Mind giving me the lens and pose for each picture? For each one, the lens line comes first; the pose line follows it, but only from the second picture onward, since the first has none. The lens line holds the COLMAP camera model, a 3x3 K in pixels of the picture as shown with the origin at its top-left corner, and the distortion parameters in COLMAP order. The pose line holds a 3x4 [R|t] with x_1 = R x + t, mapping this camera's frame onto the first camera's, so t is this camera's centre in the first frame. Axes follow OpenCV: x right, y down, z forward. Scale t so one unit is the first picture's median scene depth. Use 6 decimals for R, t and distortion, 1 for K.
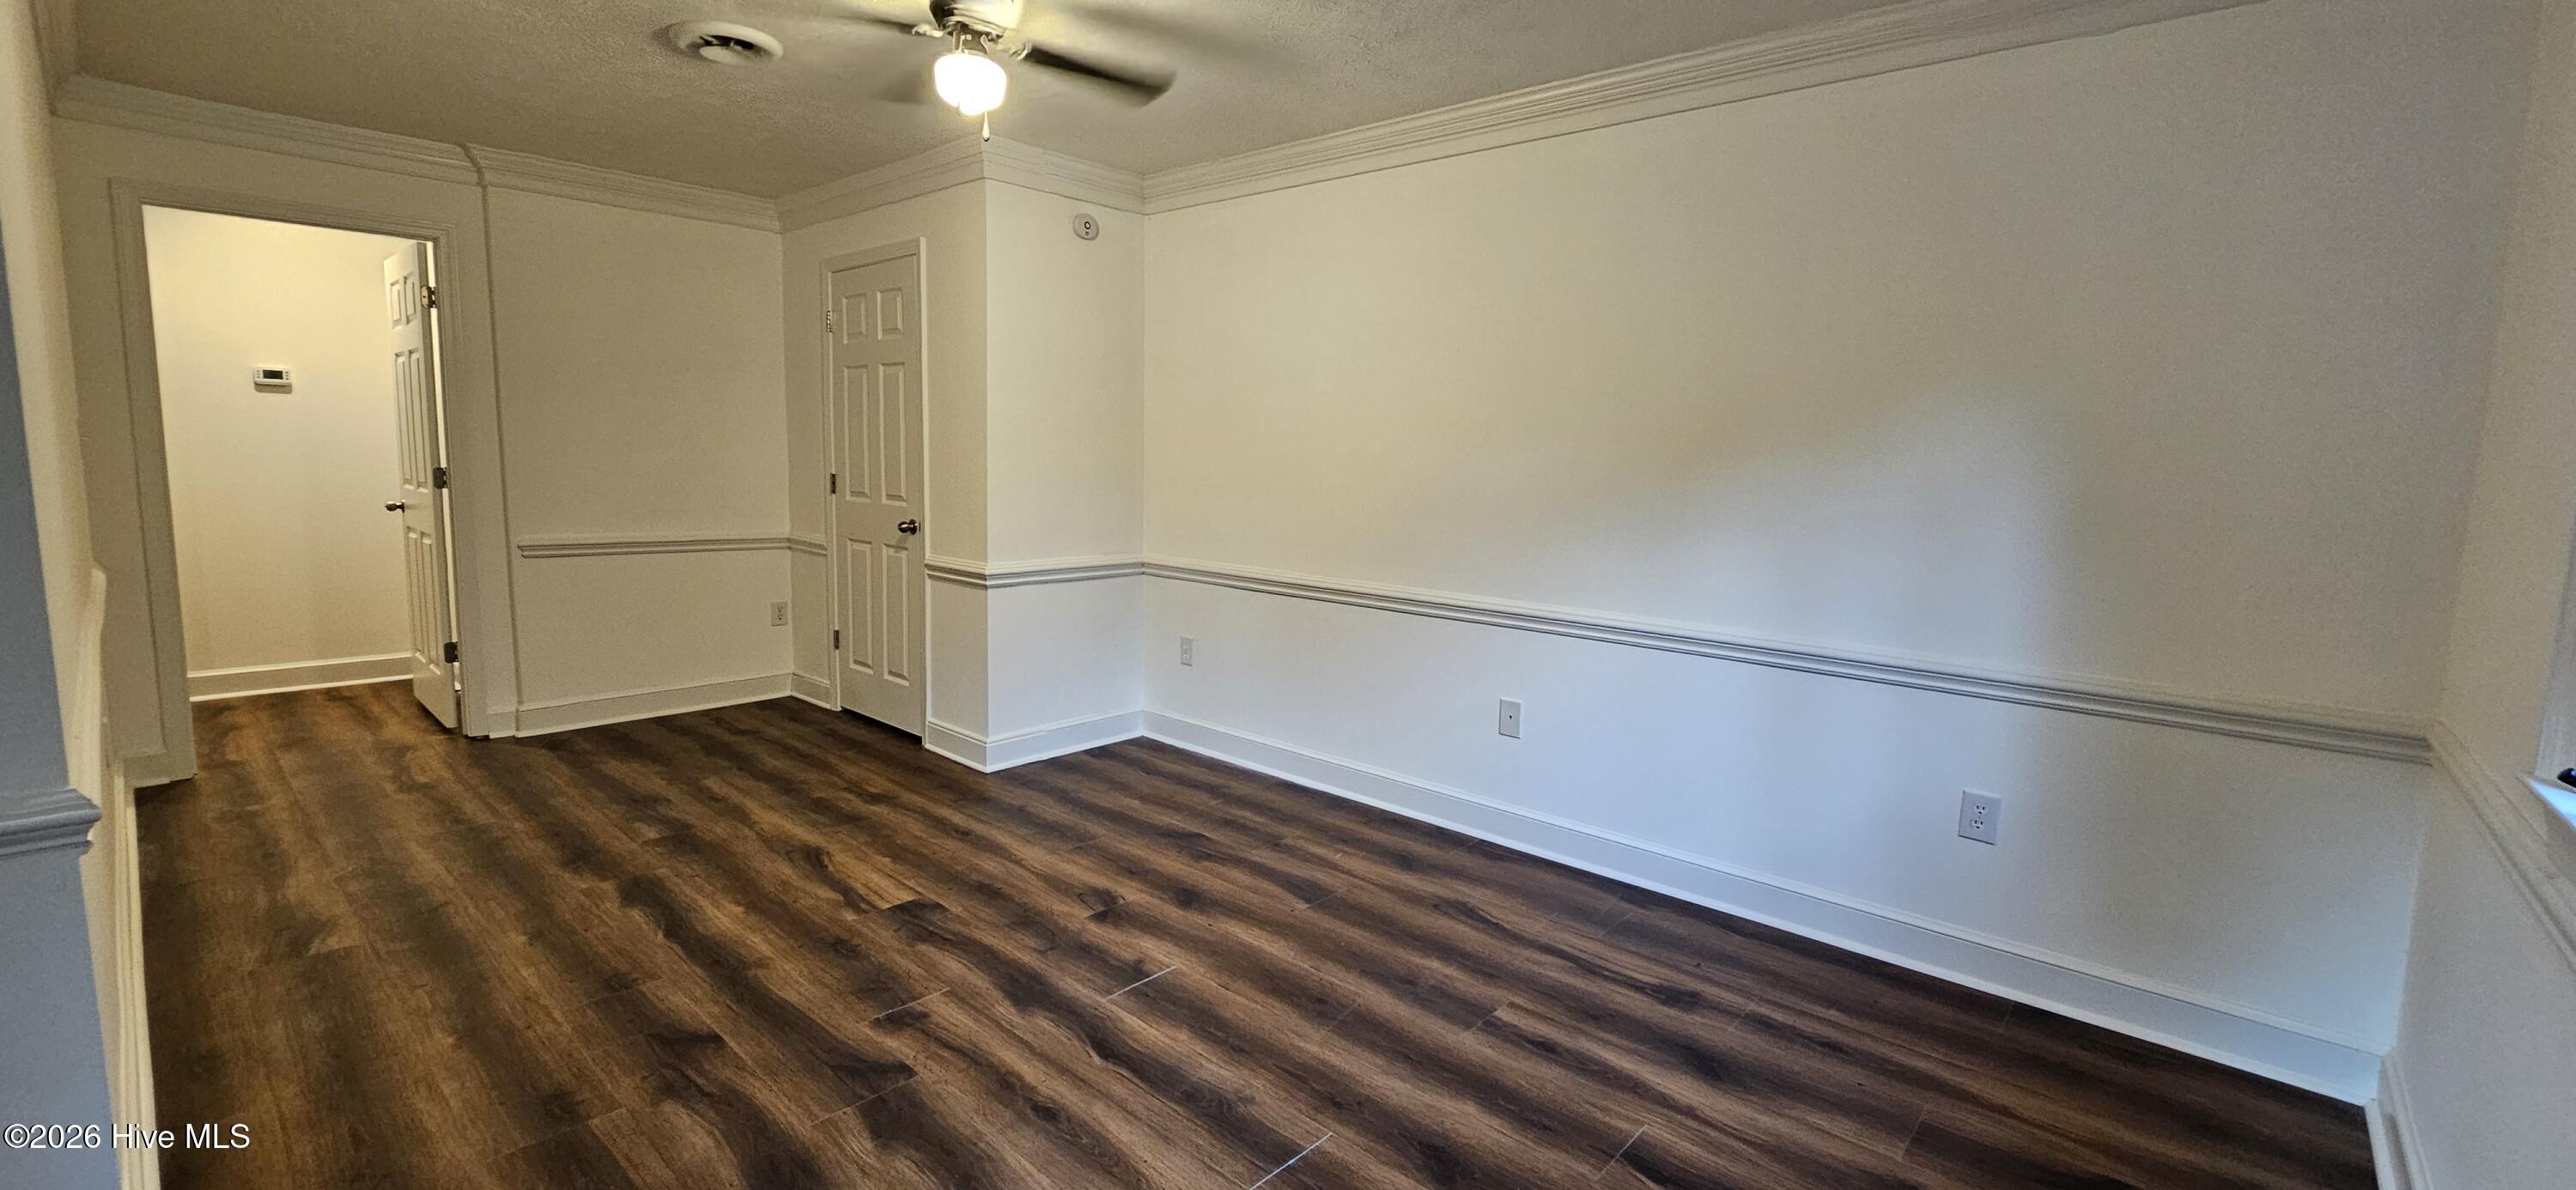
lens RADIAL K [[1060.9, 0, 1293.8], [0, 1060.9, 569.4], [0, 0, 1]] dist [-0.000426, 0.000144]
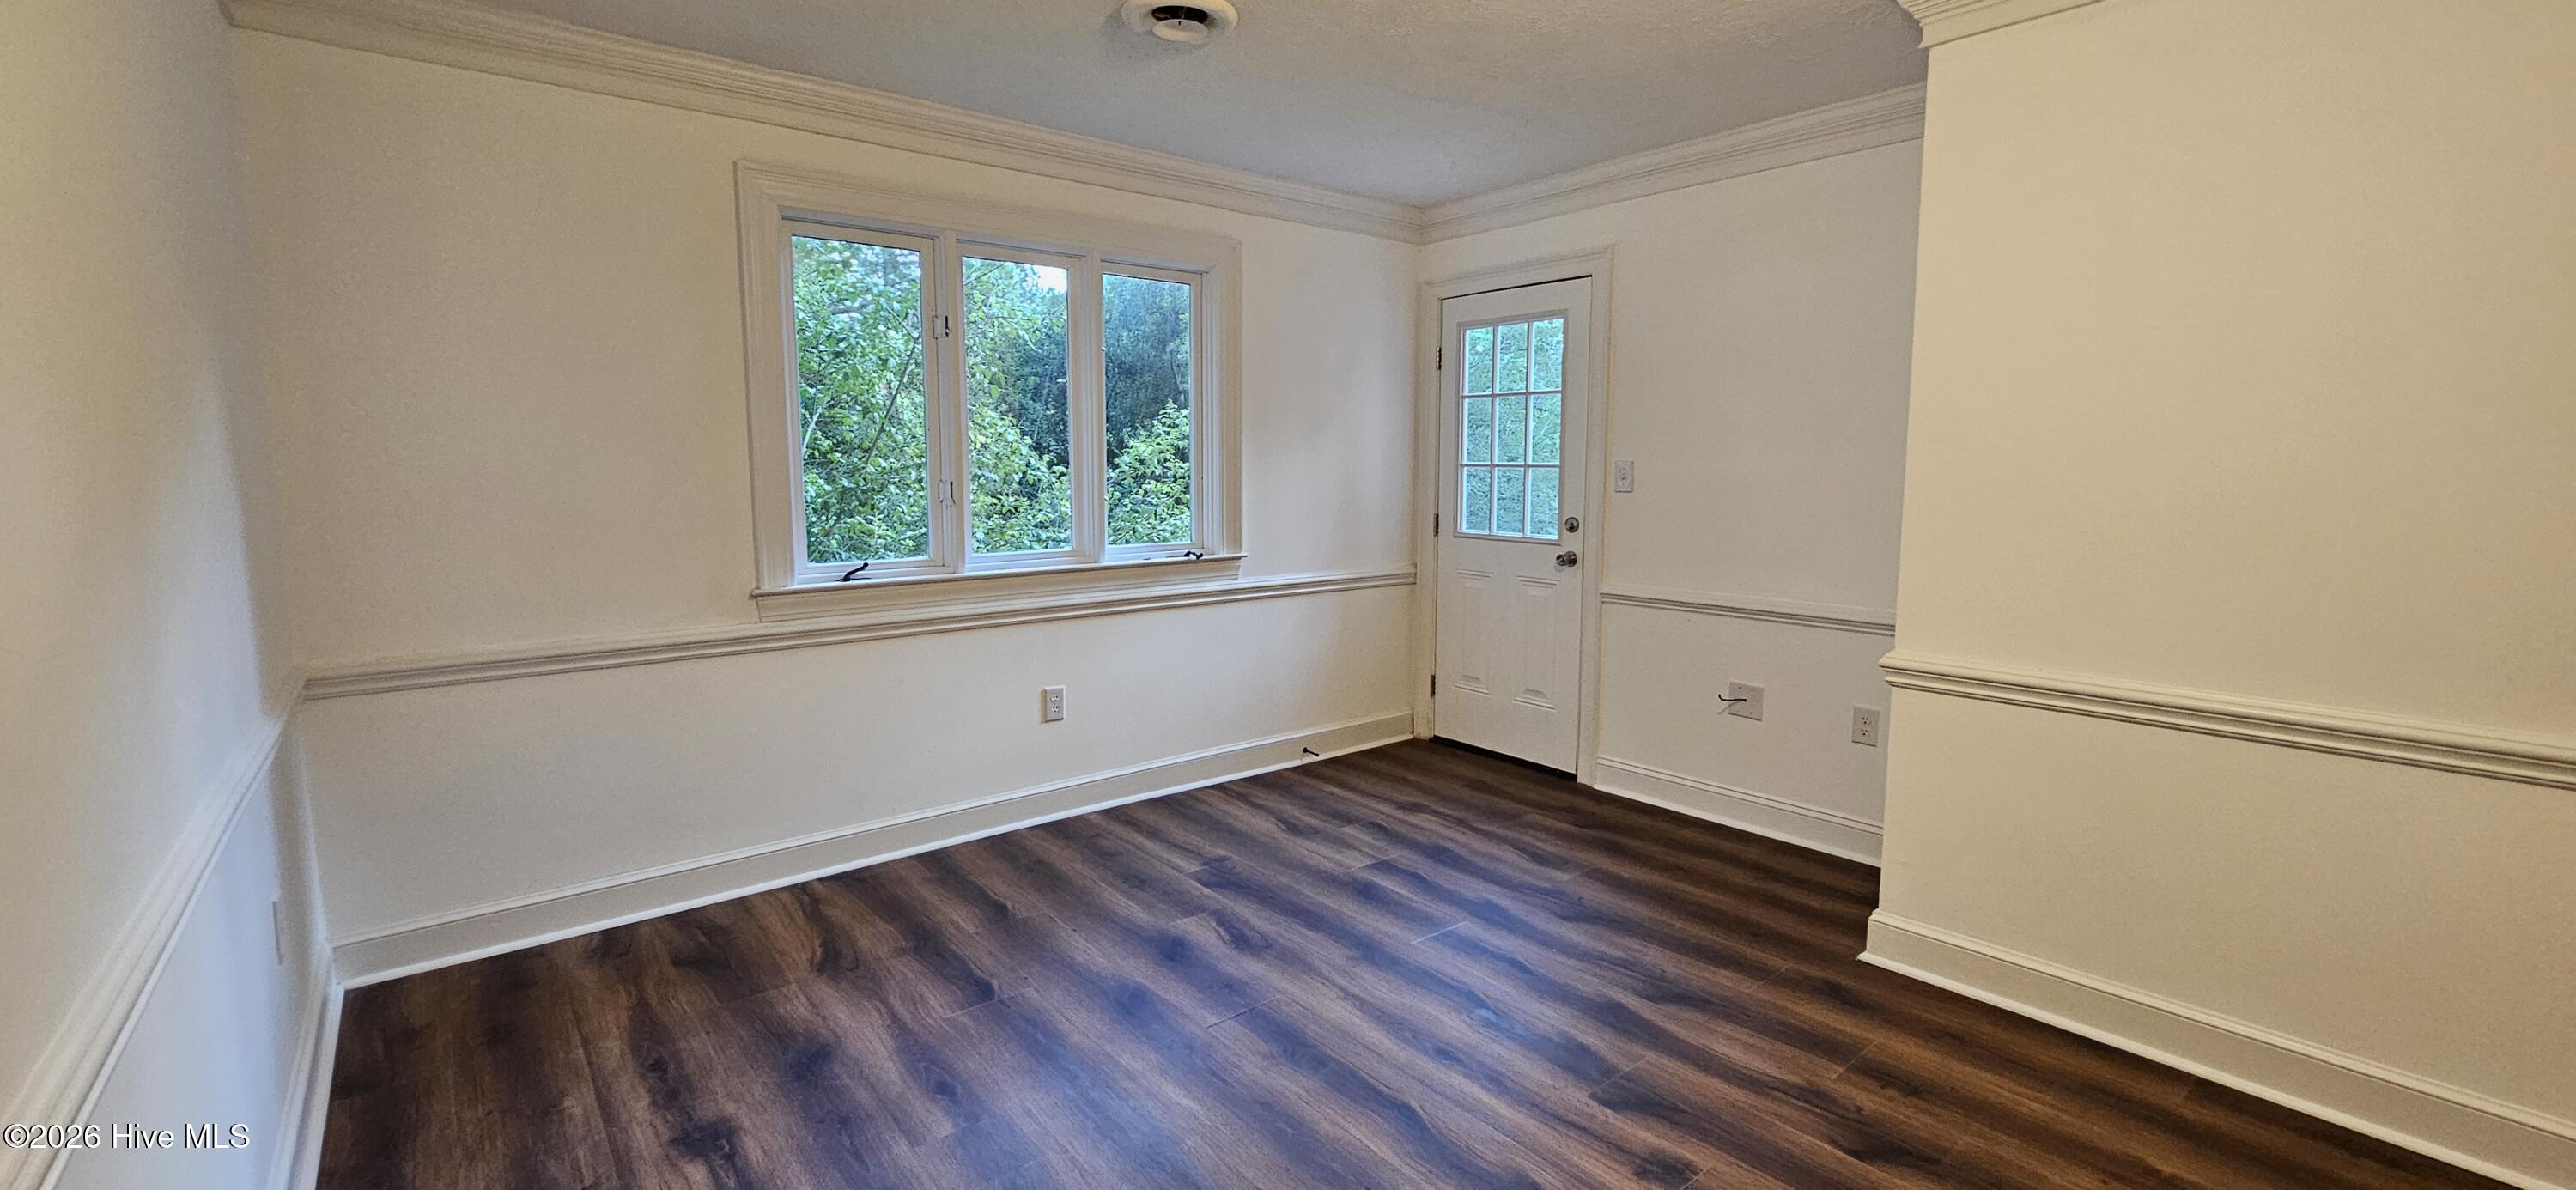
lens RADIAL K [[1060.9, 0, 1295.8], [0, 1060.9, 580.3], [0, 0, 1]] dist [-0.000426, 0.000144]
pose [[-0.987931, -0.042204, 0.149037, -0.150078], [-0.007443, 0.973989, 0.226473, -0.159899], [-0.154718, 0.222630, -0.962548, 1.355684]]
